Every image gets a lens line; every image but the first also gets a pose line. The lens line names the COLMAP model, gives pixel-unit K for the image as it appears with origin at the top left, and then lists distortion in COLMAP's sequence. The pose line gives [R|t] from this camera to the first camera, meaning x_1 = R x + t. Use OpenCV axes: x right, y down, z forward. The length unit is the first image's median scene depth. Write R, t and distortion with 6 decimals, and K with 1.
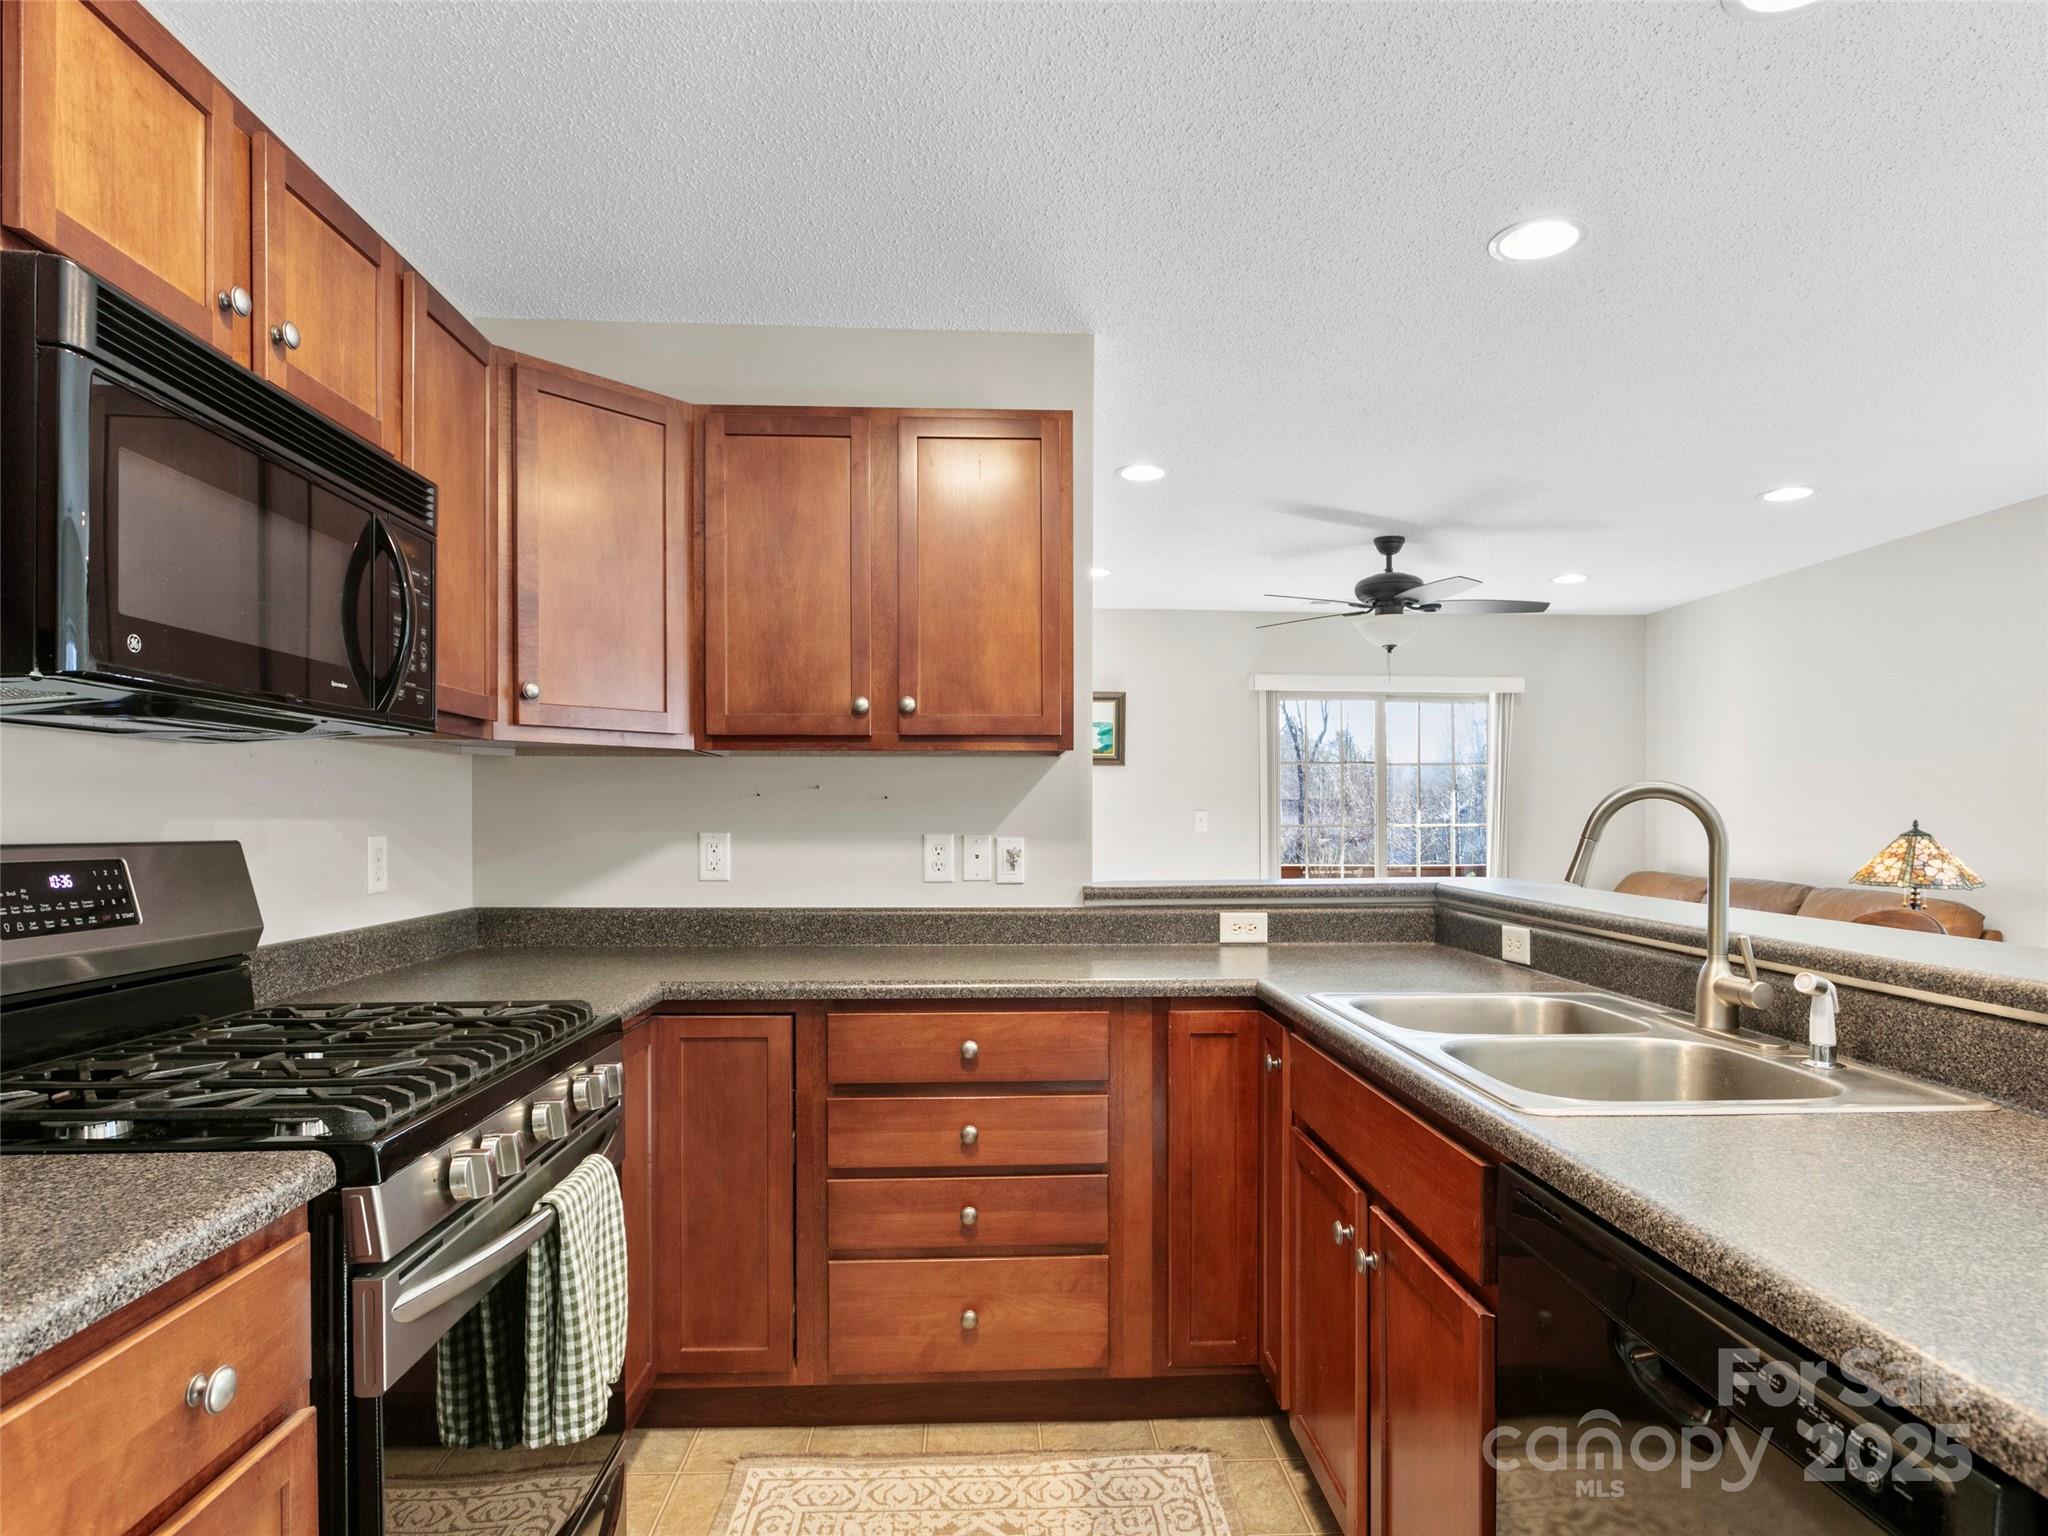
lens RADIAL K [[1164.8, 0, 1046.2], [0, 1164.8, 823.5], [0, 0, 1]] dist [-0.002313, 0.003230]
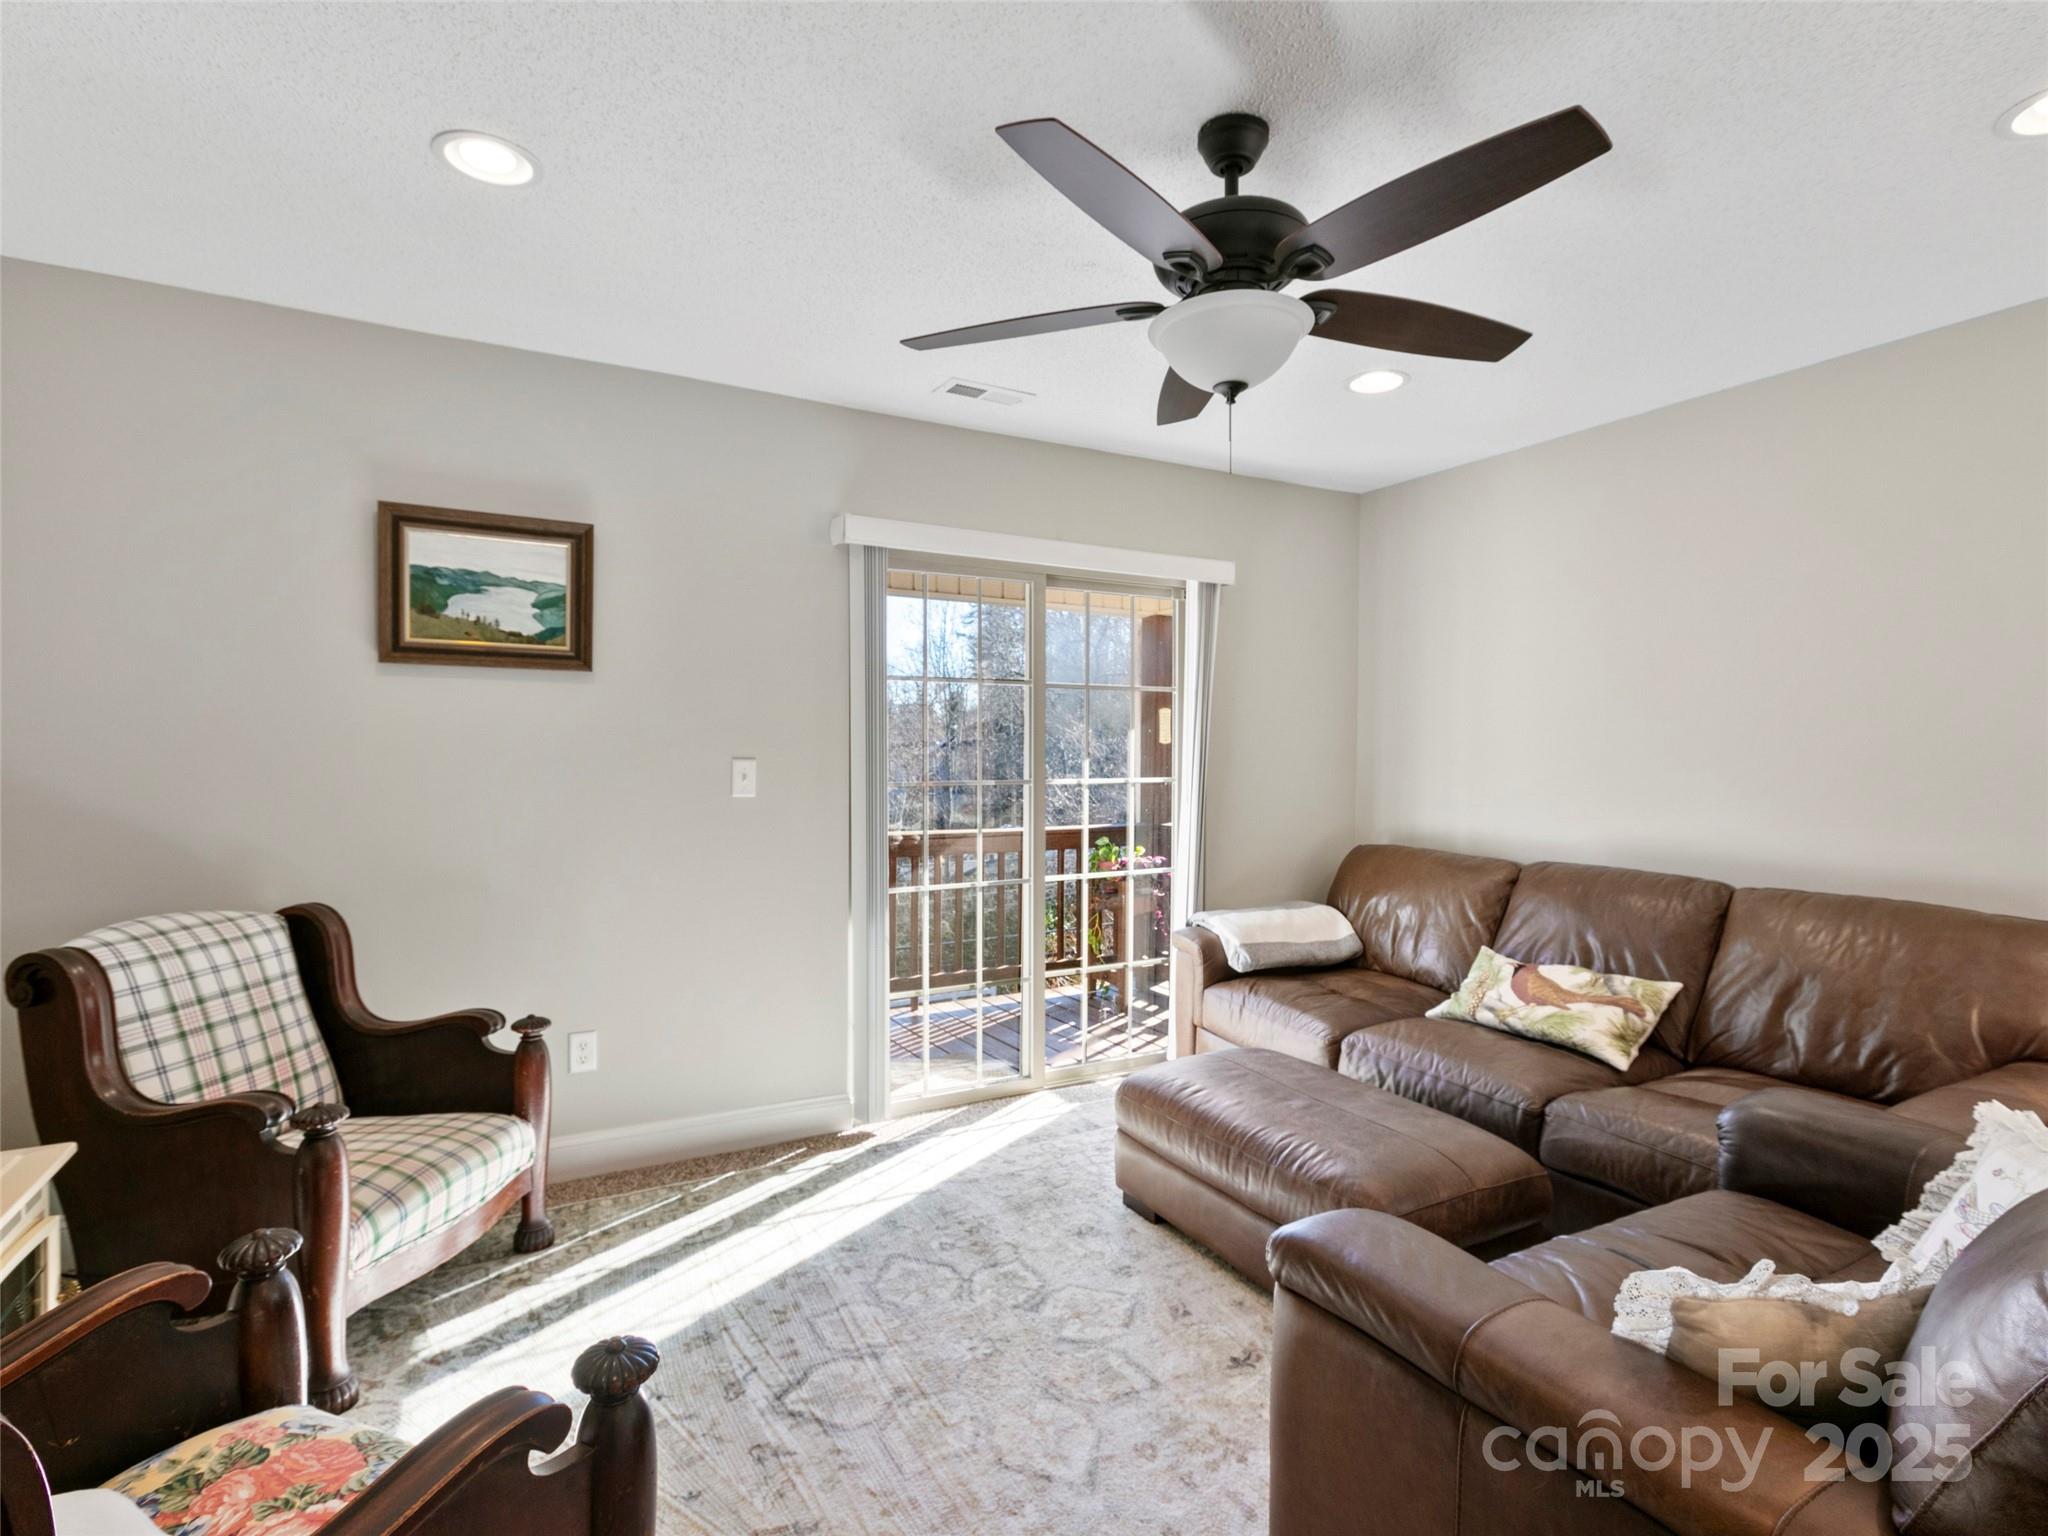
lens RADIAL K [[1032.4, 0, 1039.4], [0, 1032.4, 770.2], [0, 0, 1]] dist [0.005563, -0.002111]
pose [[0.904634, -0.004341, 0.426167, 0.150642], [-0.001319, 0.999915, 0.012985, -0.035898], [-0.426187, -0.012309, 0.904552, 1.478972]]
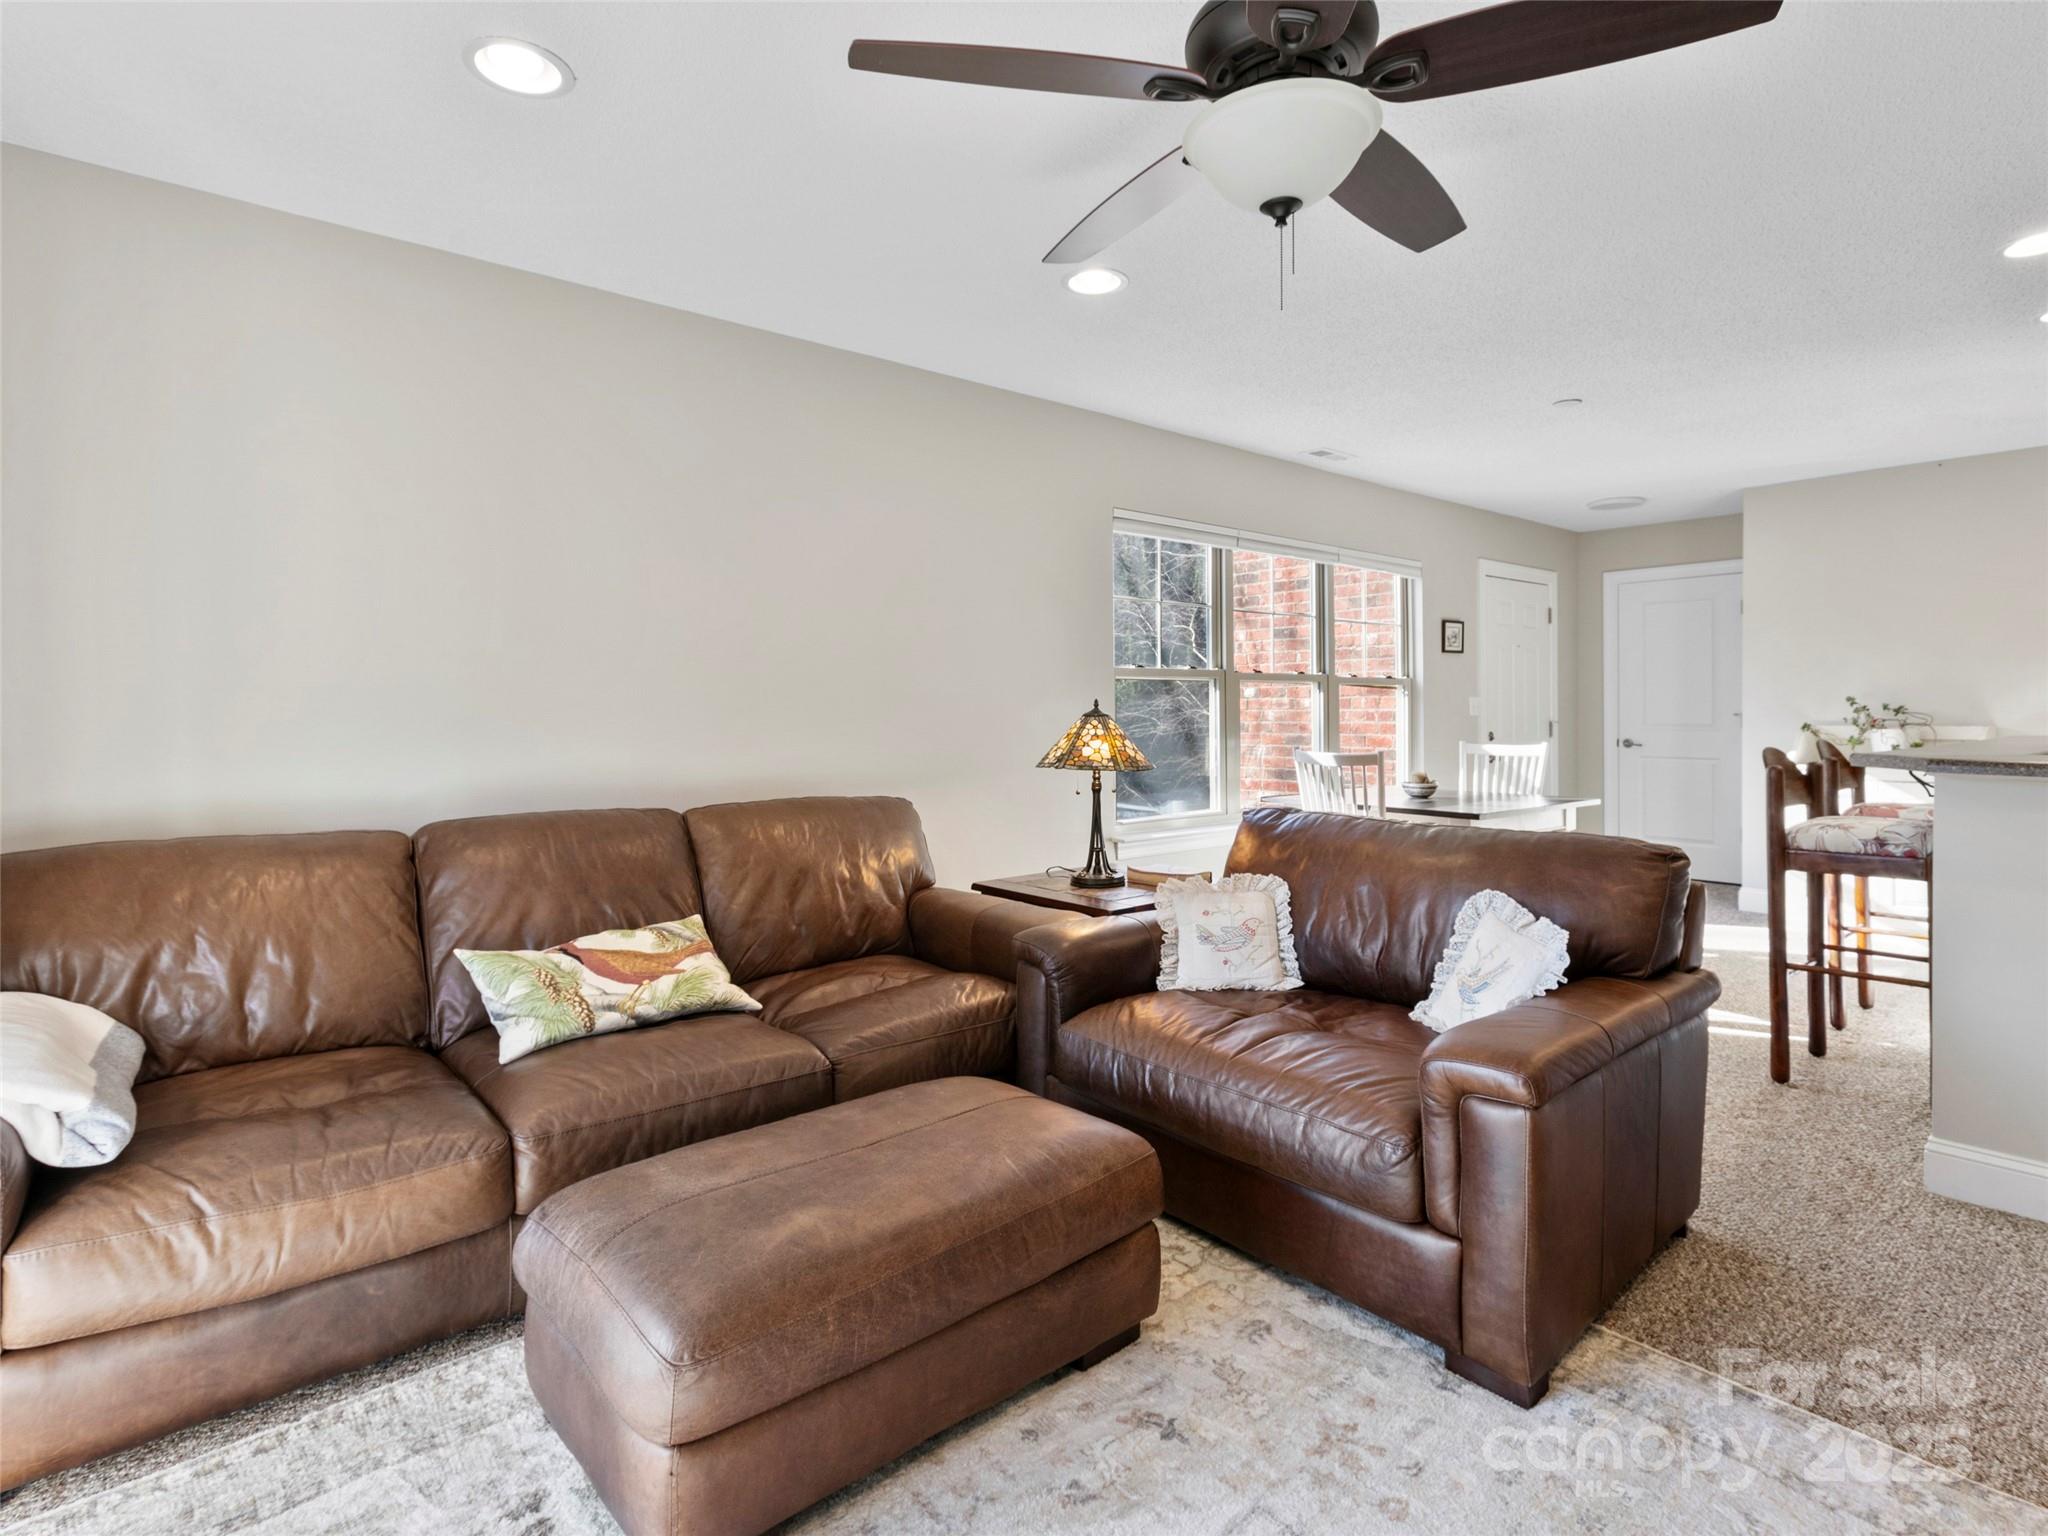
lens RADIAL K [[1032.4, 0, 1048.1], [0, 1032.4, 735.3], [0, 0, 1]] dist [0.005563, -0.002111]
pose [[-0.601956, -0.012727, 0.798428, 0.191263], [0.014565, 0.999532, 0.026914, 0.004350], [-0.798396, 0.027830, -0.601489, 2.710260]]
